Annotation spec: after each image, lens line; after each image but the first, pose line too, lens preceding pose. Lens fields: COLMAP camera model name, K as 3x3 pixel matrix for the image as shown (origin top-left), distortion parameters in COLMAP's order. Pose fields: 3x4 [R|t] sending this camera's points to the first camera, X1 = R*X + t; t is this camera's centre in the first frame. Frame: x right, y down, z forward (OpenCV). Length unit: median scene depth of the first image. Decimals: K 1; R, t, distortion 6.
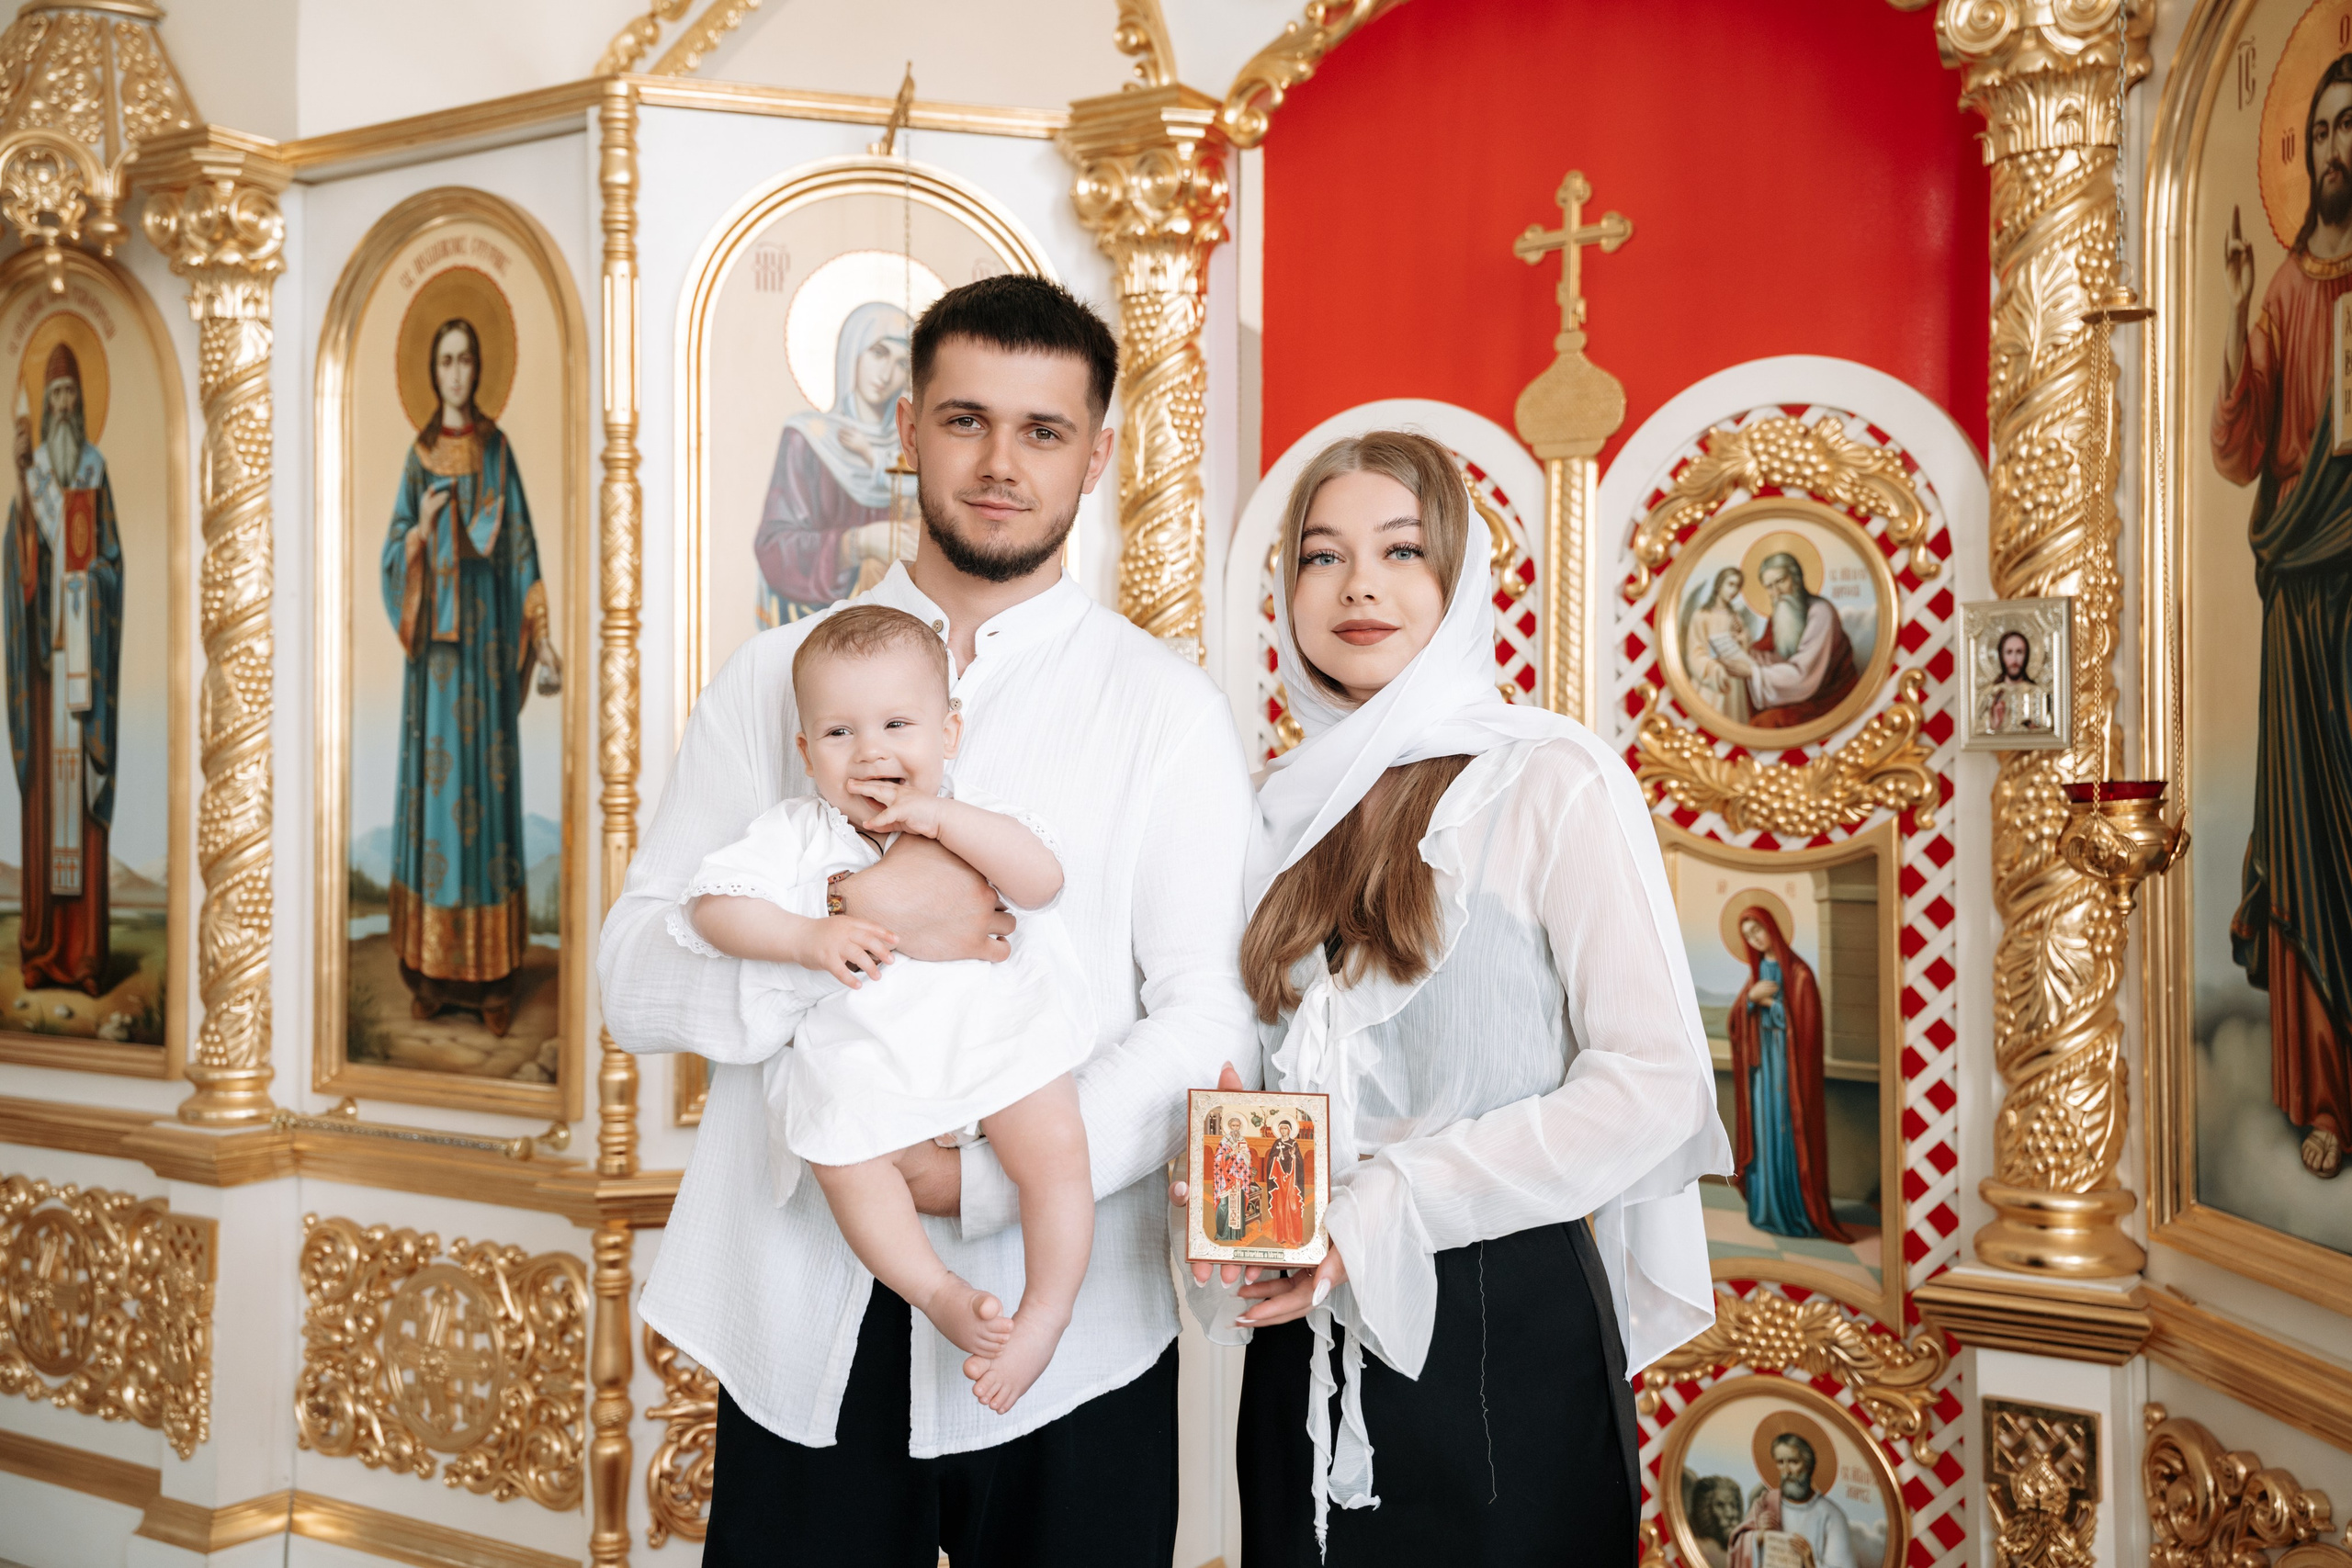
lens RADIAL K [[2402.6, 0, 1177.8], [0, 2402.6, 760.1], [0, 0, 1]] dist [0.085979, 0.024558]
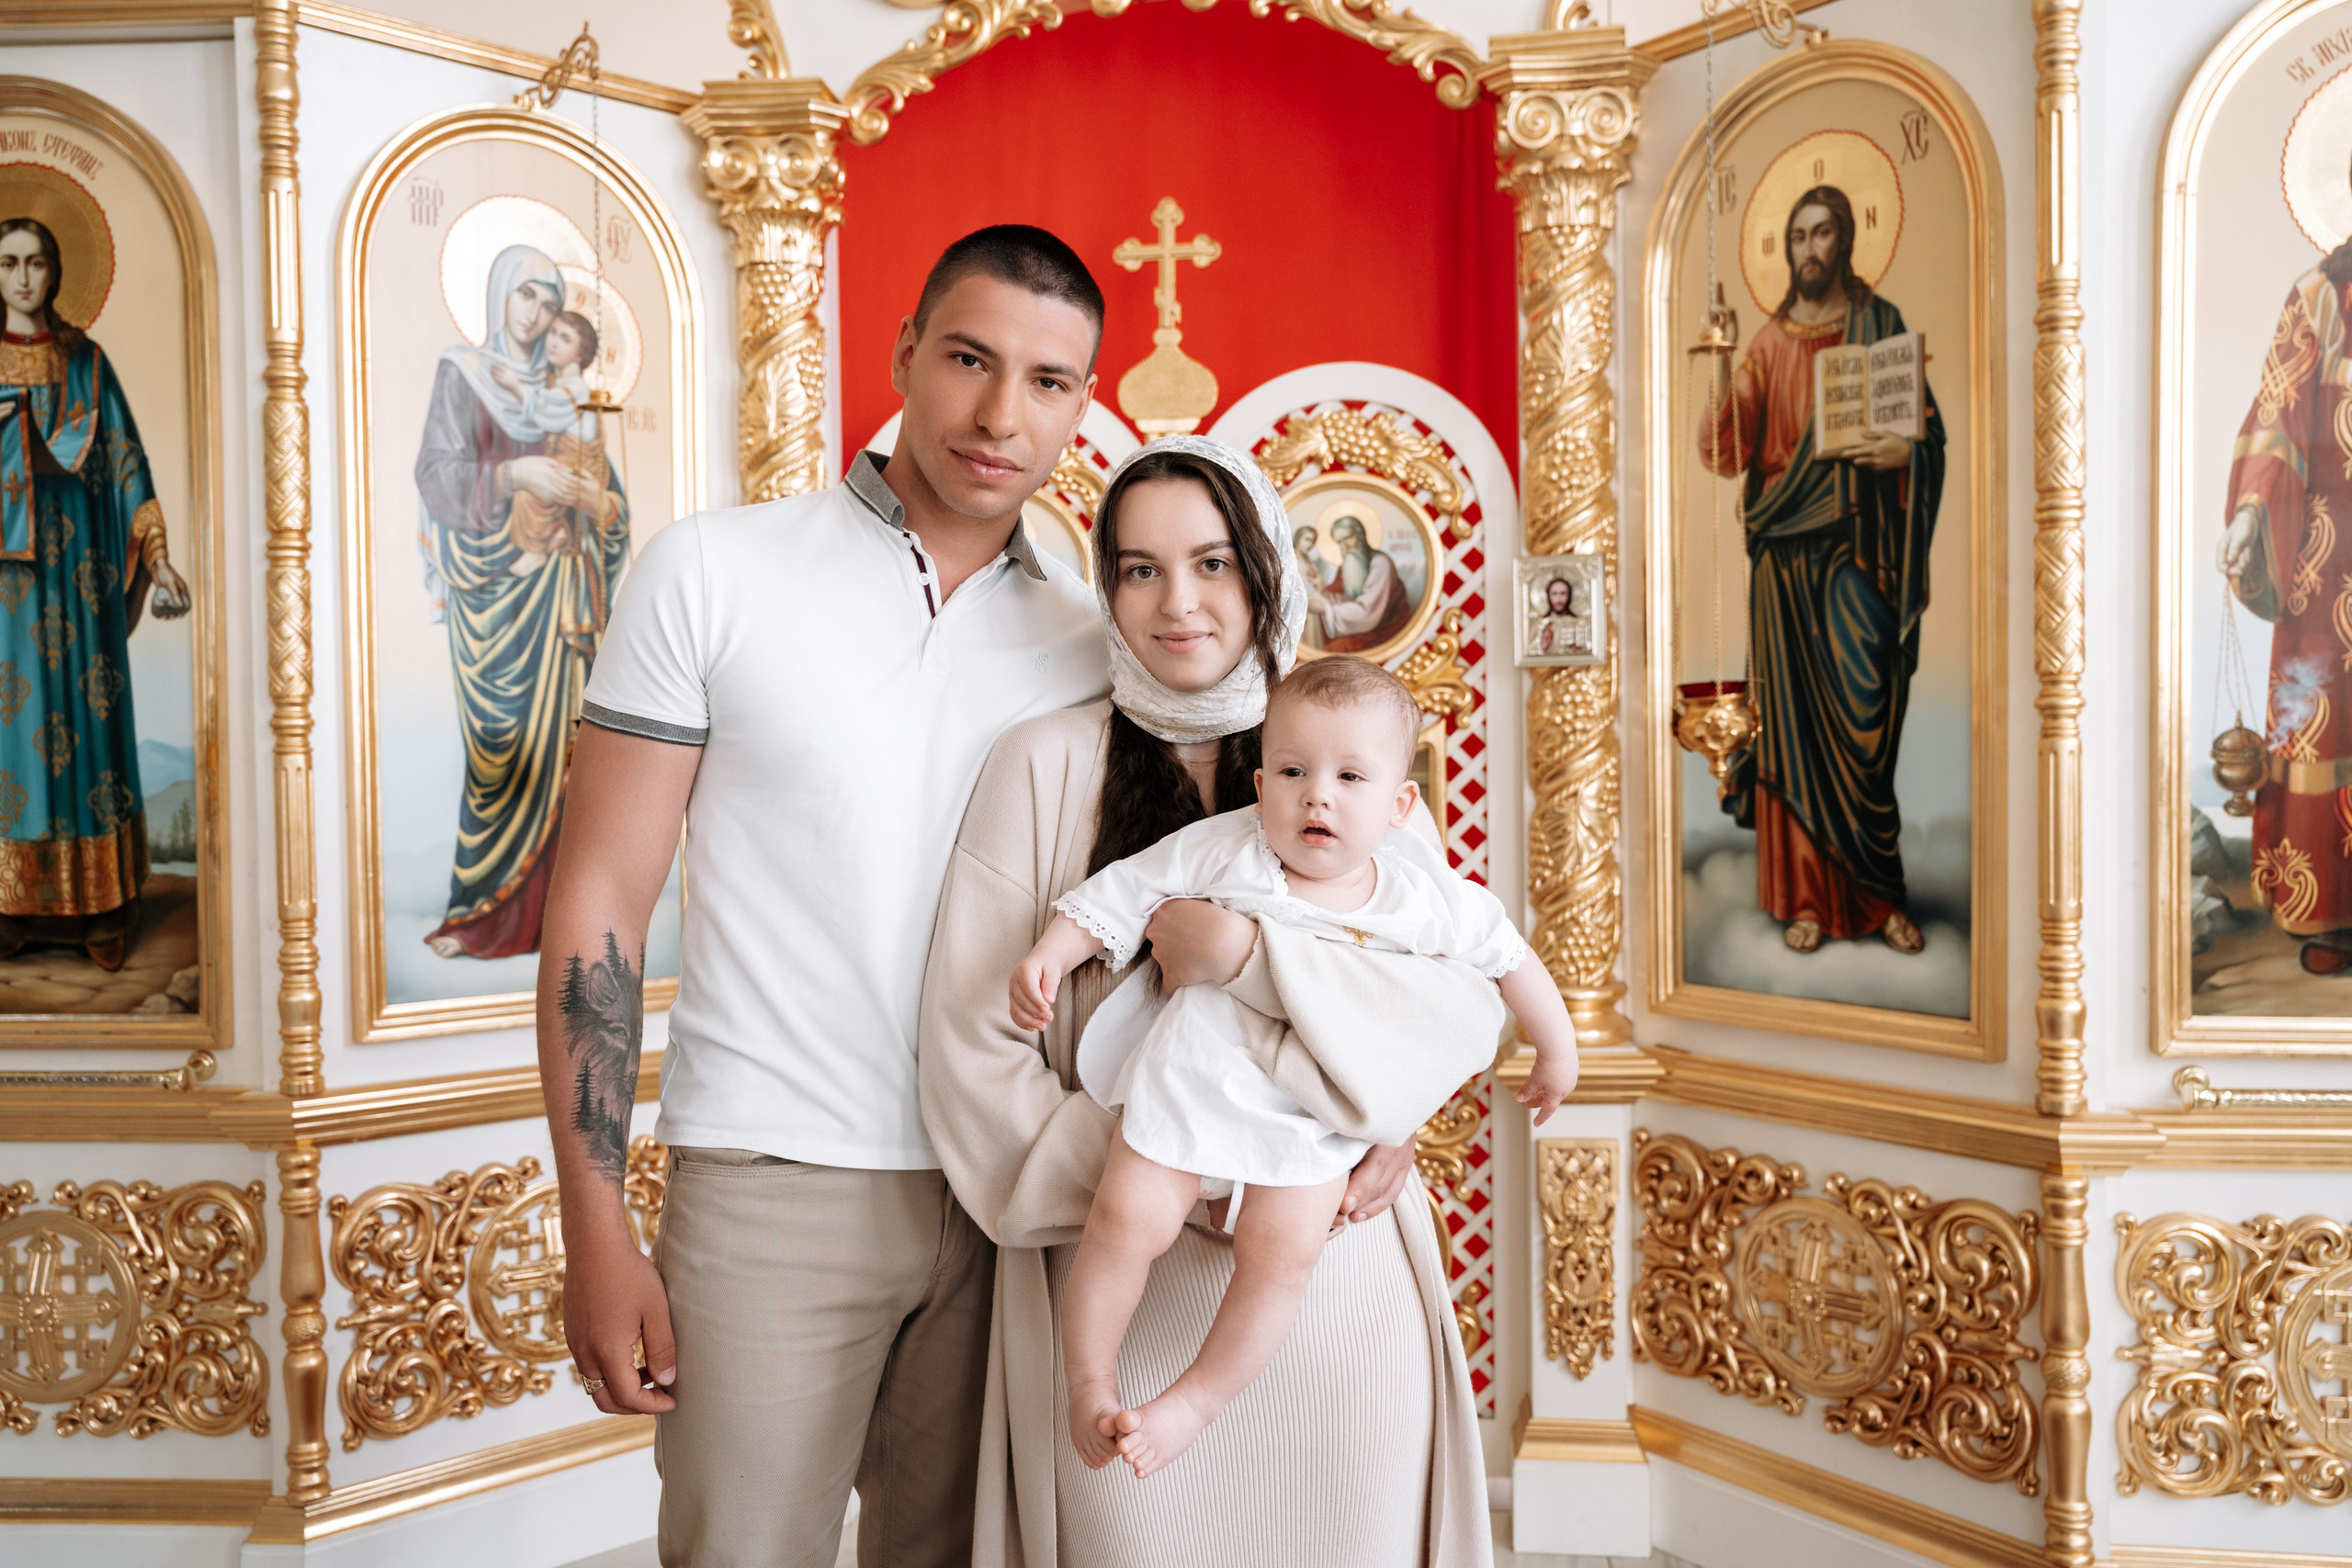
lens RADIAL K [[2033.7, 0, 1206.8], [0, 2033.7, 781.7], [0, 0, 1]] dist [-0.024160, 0.072664]
pose [[0.873102, -0.023425, 0.486974, -0.311520], [0.009739, 0.999484, 0.030619, 0.019298], [-0.487439, -0.021991, 0.872880, 0.084088]]
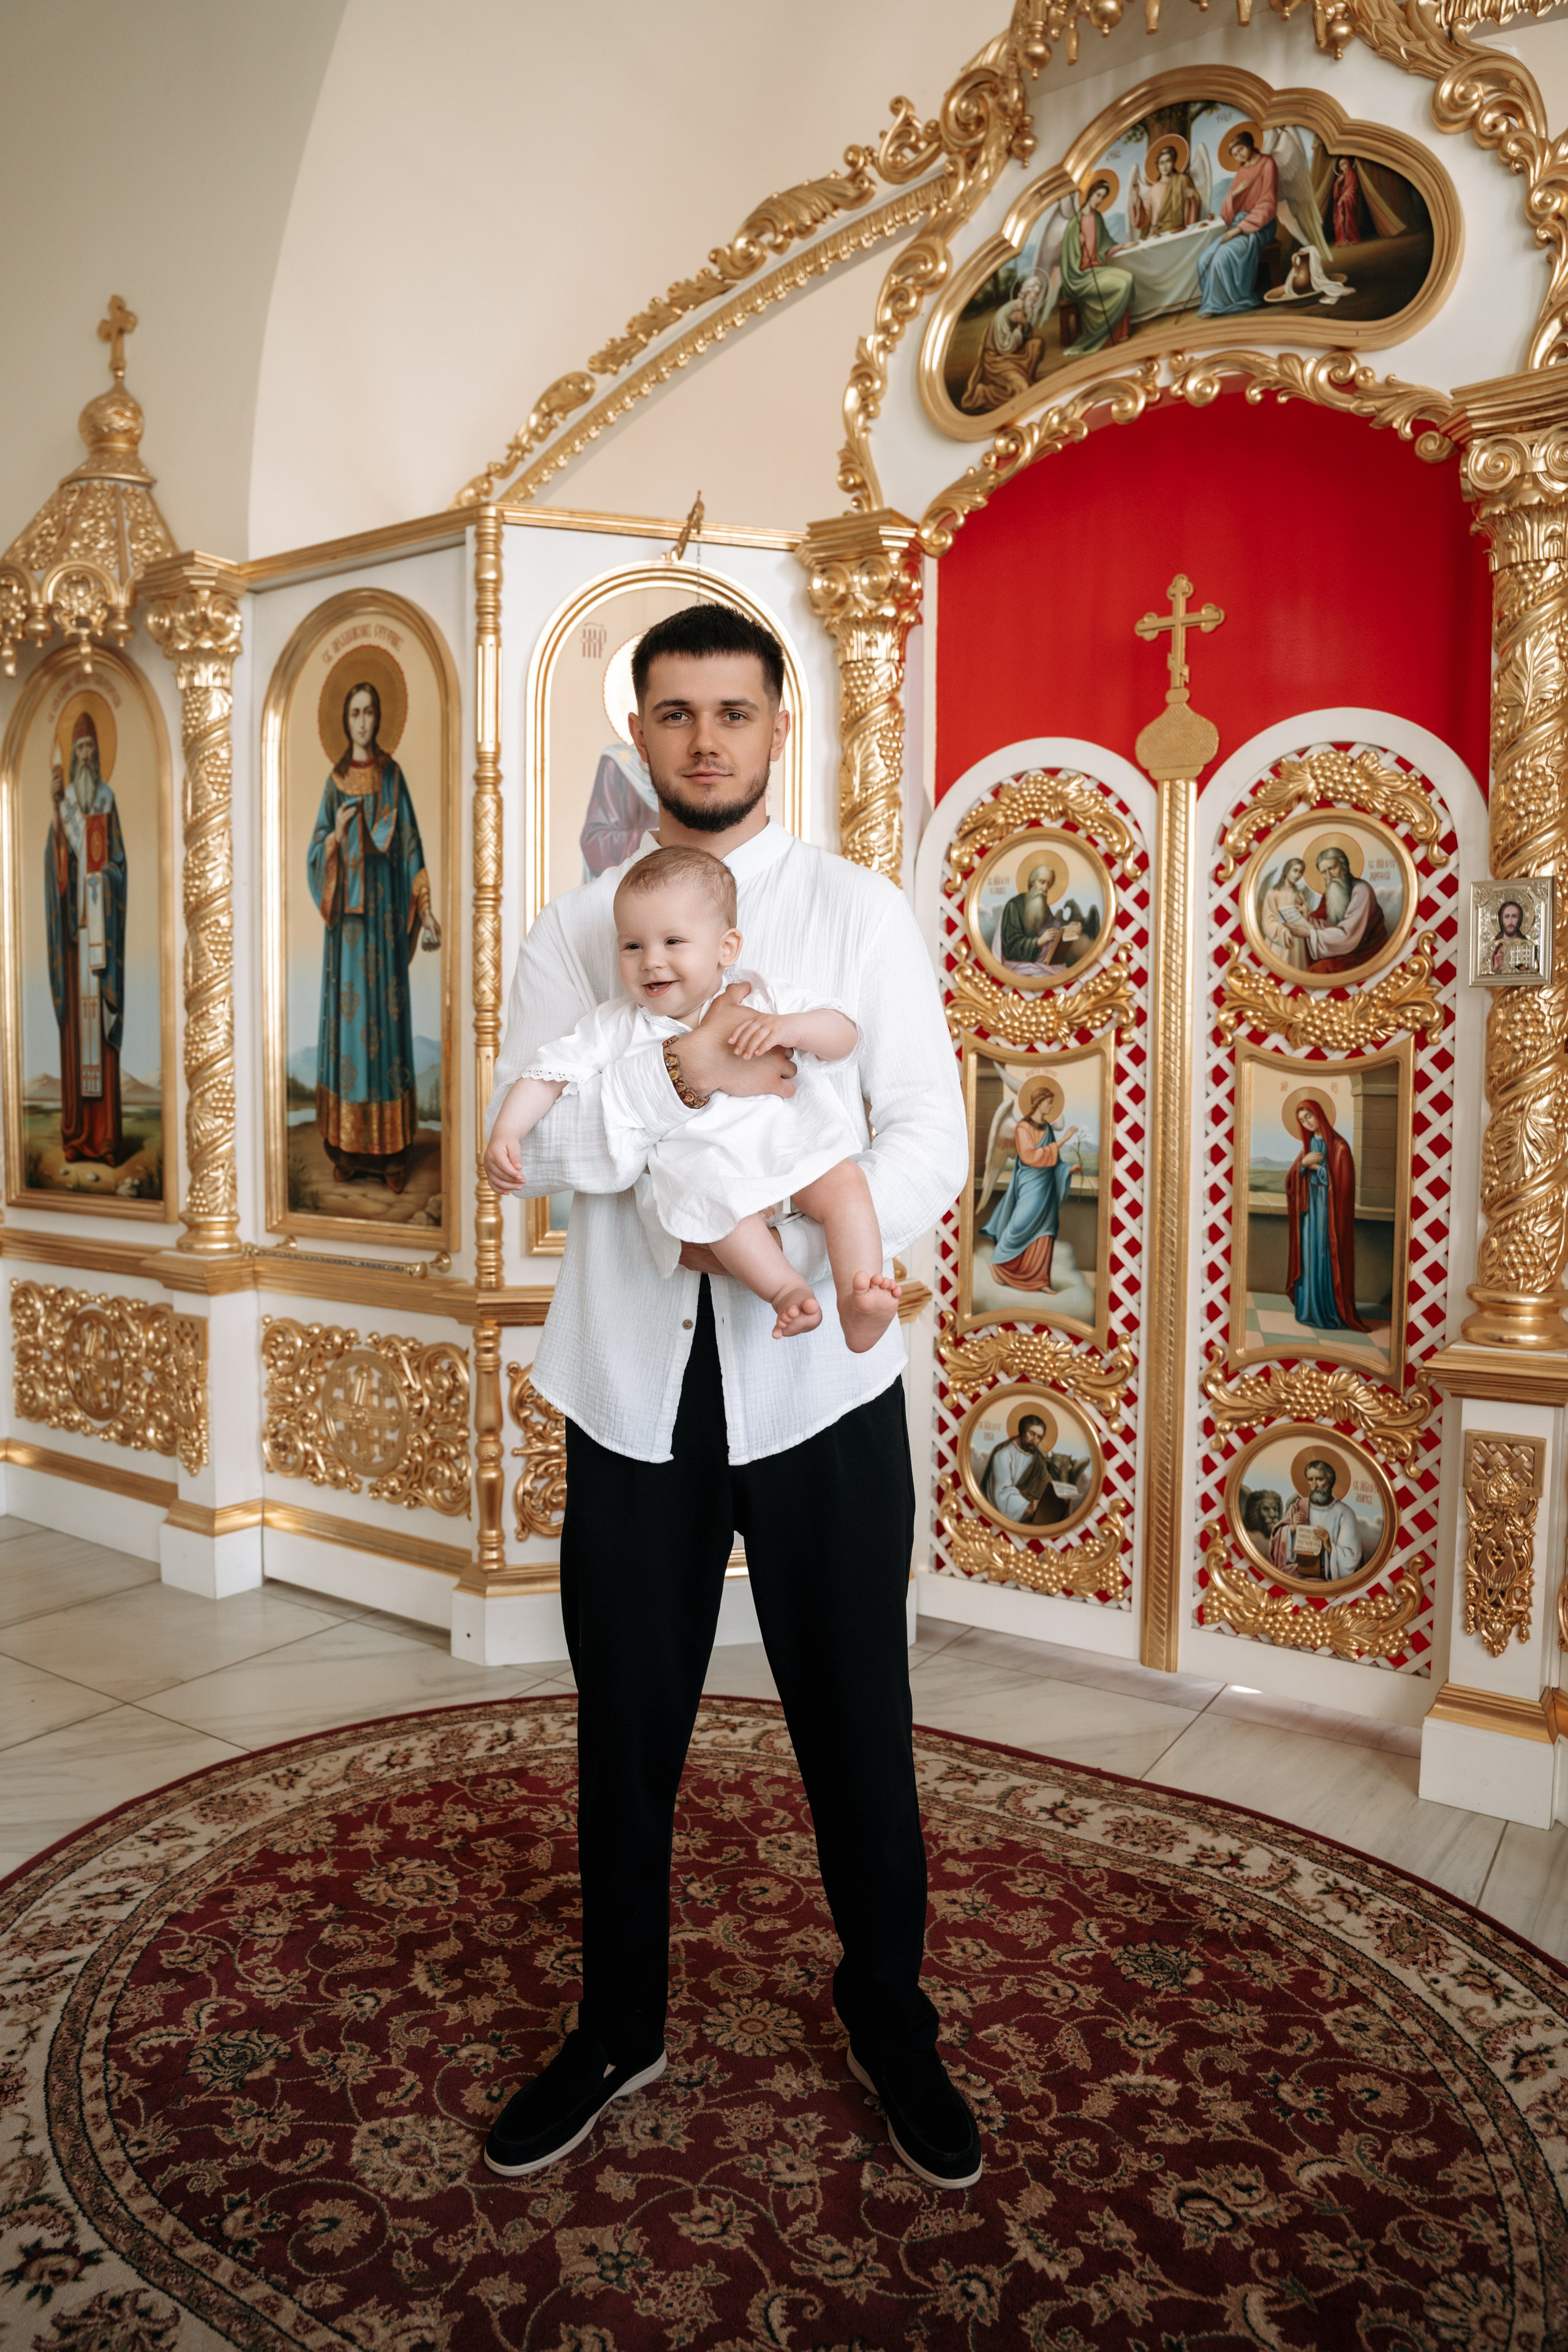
lens RADIAL K [[1631.6, 0, 759.3], [0, 1631.6, 1172.1], [0, 0, 1]] dist [-0.118112, 0.079980]
pose [[0.999905, 0.003237, 0.013384, -0.086601], [-0.004327, 0.996600, 0.082282, 0.024214], [-0.013072, -0.082332, 0.996519, 0.054750]]
